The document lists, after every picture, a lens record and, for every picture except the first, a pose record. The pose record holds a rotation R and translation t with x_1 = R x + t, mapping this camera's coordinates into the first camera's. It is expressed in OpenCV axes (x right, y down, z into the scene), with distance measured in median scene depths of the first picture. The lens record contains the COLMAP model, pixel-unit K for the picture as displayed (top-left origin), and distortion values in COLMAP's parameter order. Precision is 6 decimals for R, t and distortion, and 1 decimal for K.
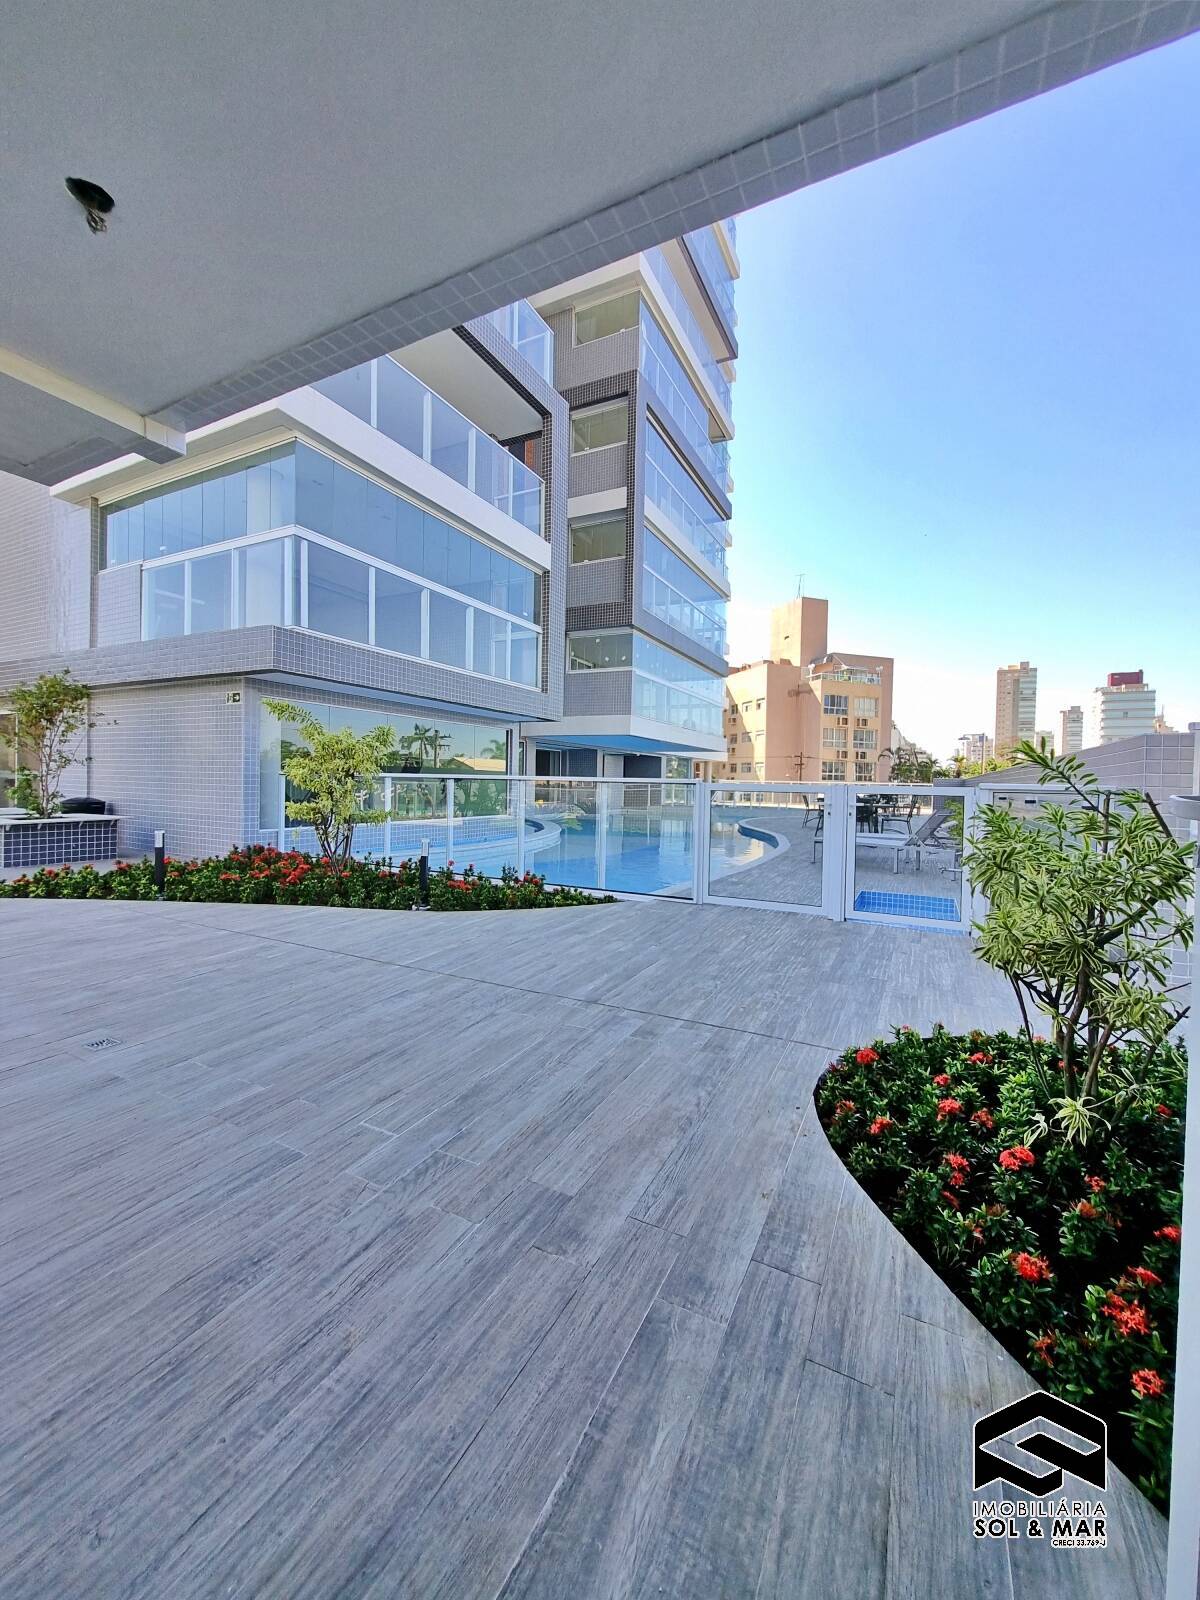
lens RADIAL K [[625.3, 0, 597.8], [0, 625.3, 797.1], [0, 0, 1]] dist [0.008422, -0.003583]
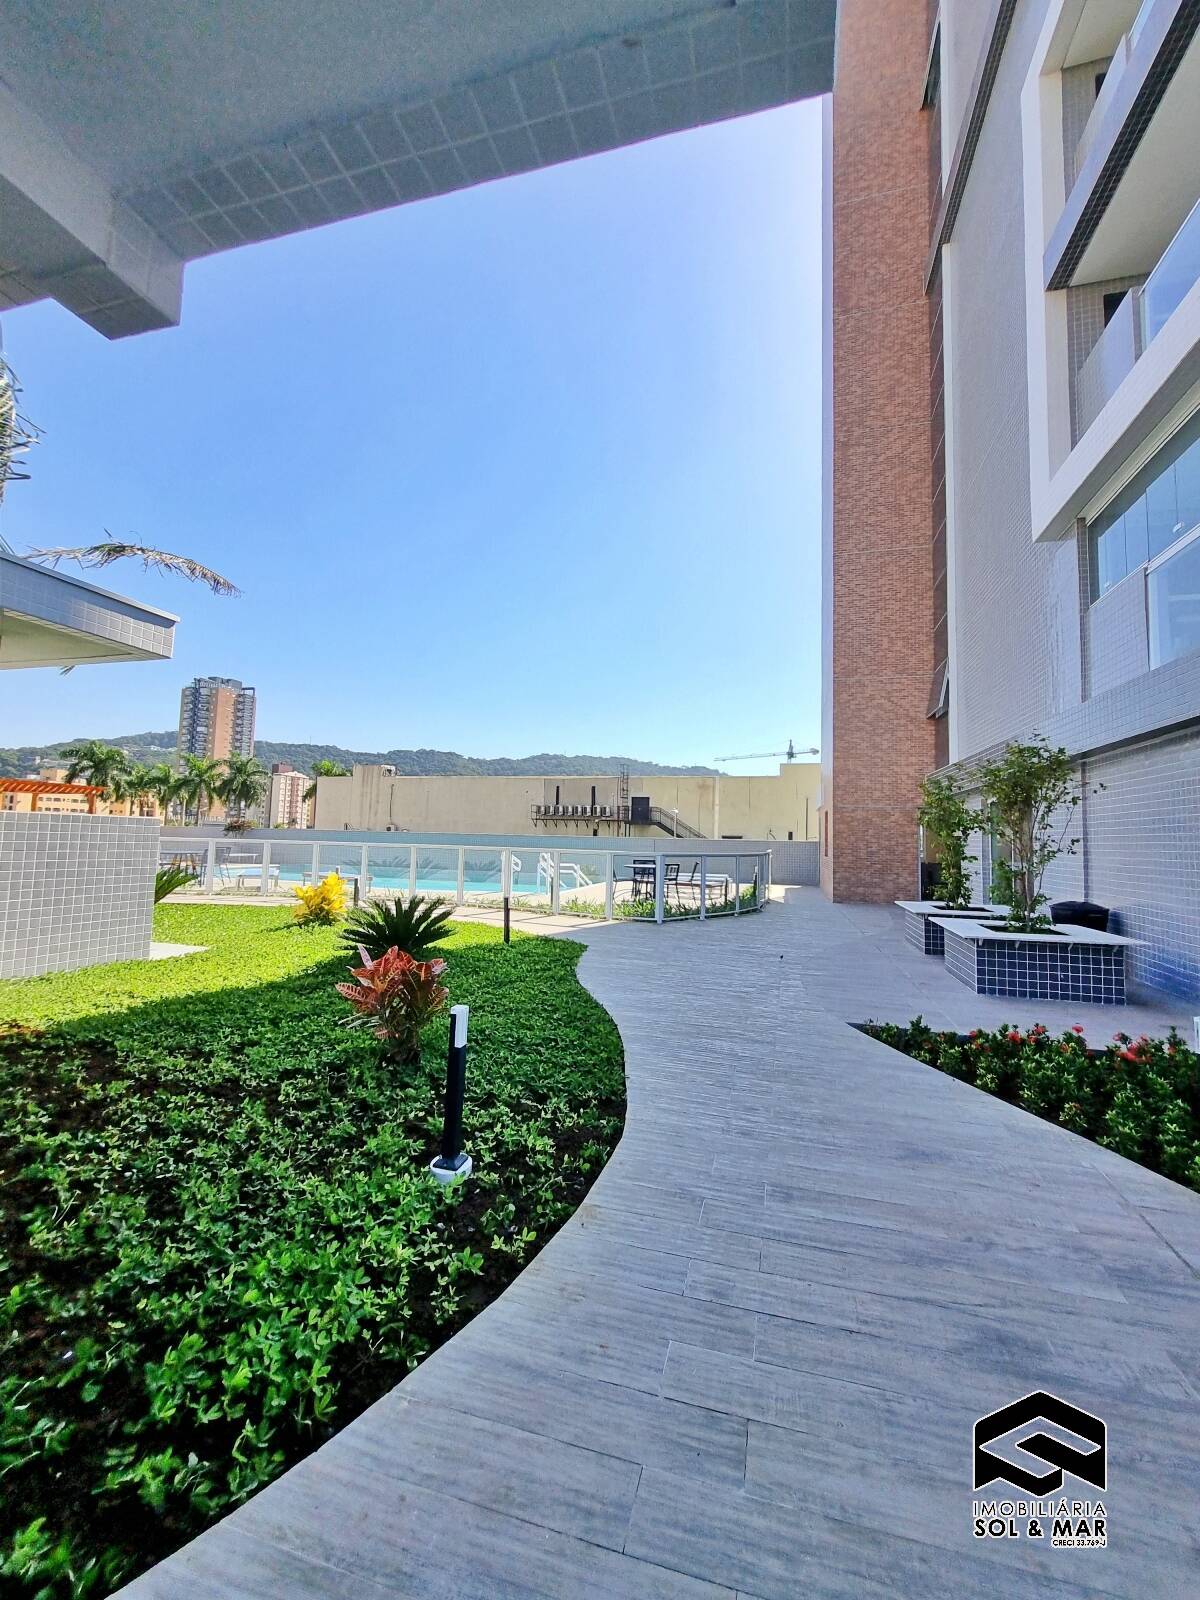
lens RADIAL K [[625.3, 0, 616.3], [0, 625.3, 796.8], [0, 0, 1]] dist [0.008422, -0.003583]
pose [[0.222791, -0.095004, -0.970226, -0.213485], [-0.033498, 0.993906, -0.105015, -0.025839], [0.974290, 0.055897, 0.218251, 0.301414]]
